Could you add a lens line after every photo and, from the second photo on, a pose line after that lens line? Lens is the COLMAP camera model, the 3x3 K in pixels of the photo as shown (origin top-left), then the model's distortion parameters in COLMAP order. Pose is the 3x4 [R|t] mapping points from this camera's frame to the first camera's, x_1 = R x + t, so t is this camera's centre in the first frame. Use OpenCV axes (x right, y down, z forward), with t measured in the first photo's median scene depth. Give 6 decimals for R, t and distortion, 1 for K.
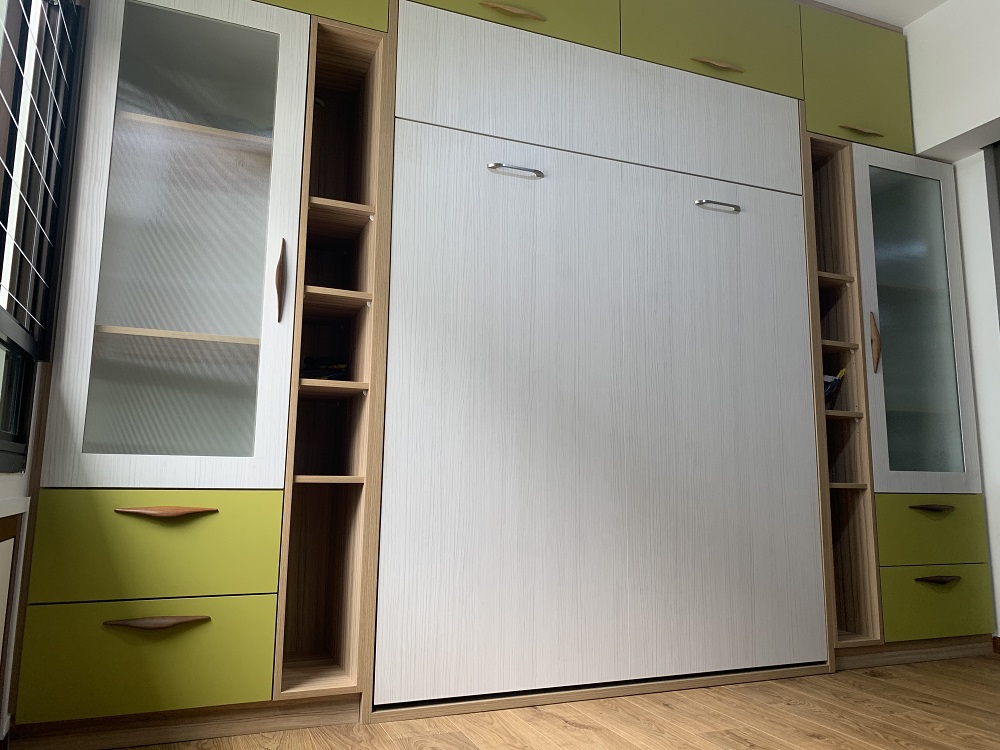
lens RADIAL K [[765.8, 0, 500.2], [0, 765.8, 365.6], [0, 0, 1]] dist [0.031524, -0.038621]
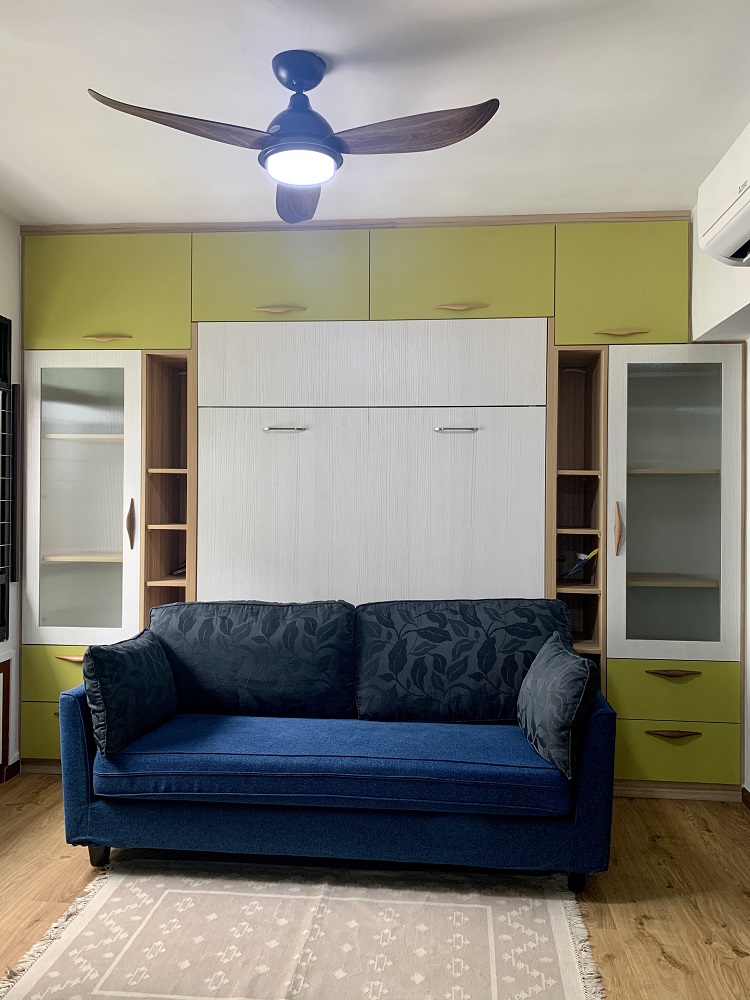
lens RADIAL K [[765.8, 0, 375.6], [0, 765.8, 496.0], [0, 0, 1]] dist [0.031524, -0.038621]
pose [[0.887967, -0.004545, -0.459884, 0.839544], [0.071869, 0.989038, 0.128994, -0.305232], [0.454257, -0.147594, 0.878560, -0.197499]]
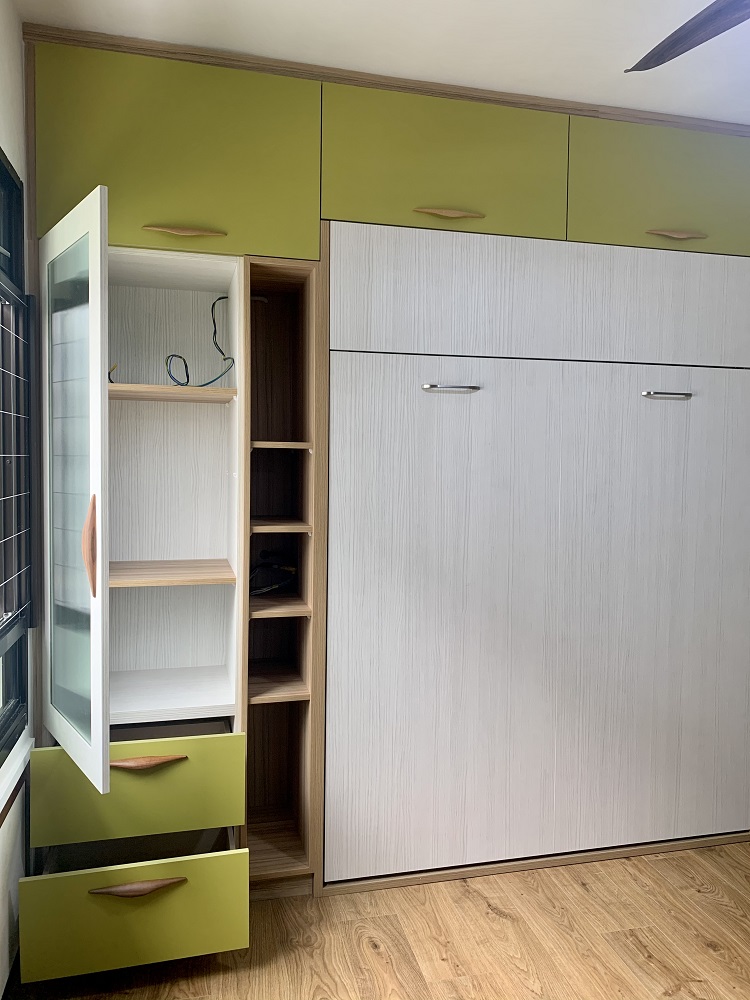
lens RADIAL K [[768.1, 0, 376.7], [0, 768.1, 493.4], [0, 0, 1]] dist [0.018723, -0.024131]
pose [[0.989635, 0.006868, -0.143439, 0.069279], [0.021202, 0.980921, 0.193246, -0.316862], [0.142030, -0.194284, 0.970609, -0.018625]]
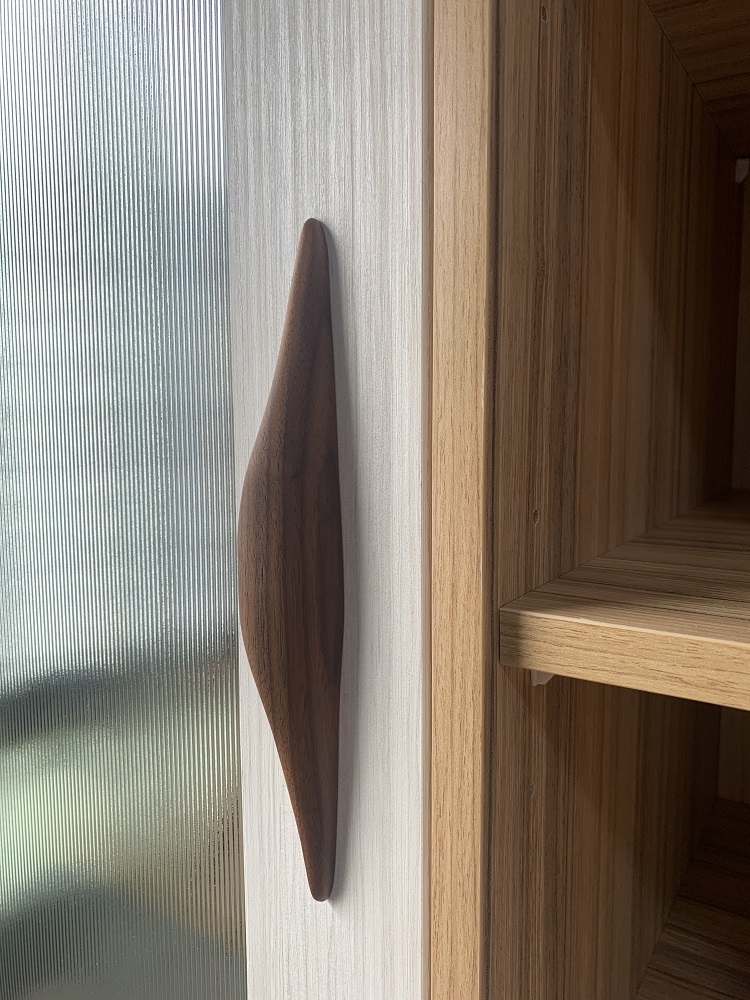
lens RADIAL K [[765.8, 0, 375.6], [0, 765.8, 496.0], [0, 0, 1]] dist [0.031524, -0.038621]
pose [[0.559544, 0.071698, -0.825694, -0.154585], [0.135256, 0.974996, 0.176321, -0.126275], [0.817690, -0.210339, 0.535855, 0.822637]]
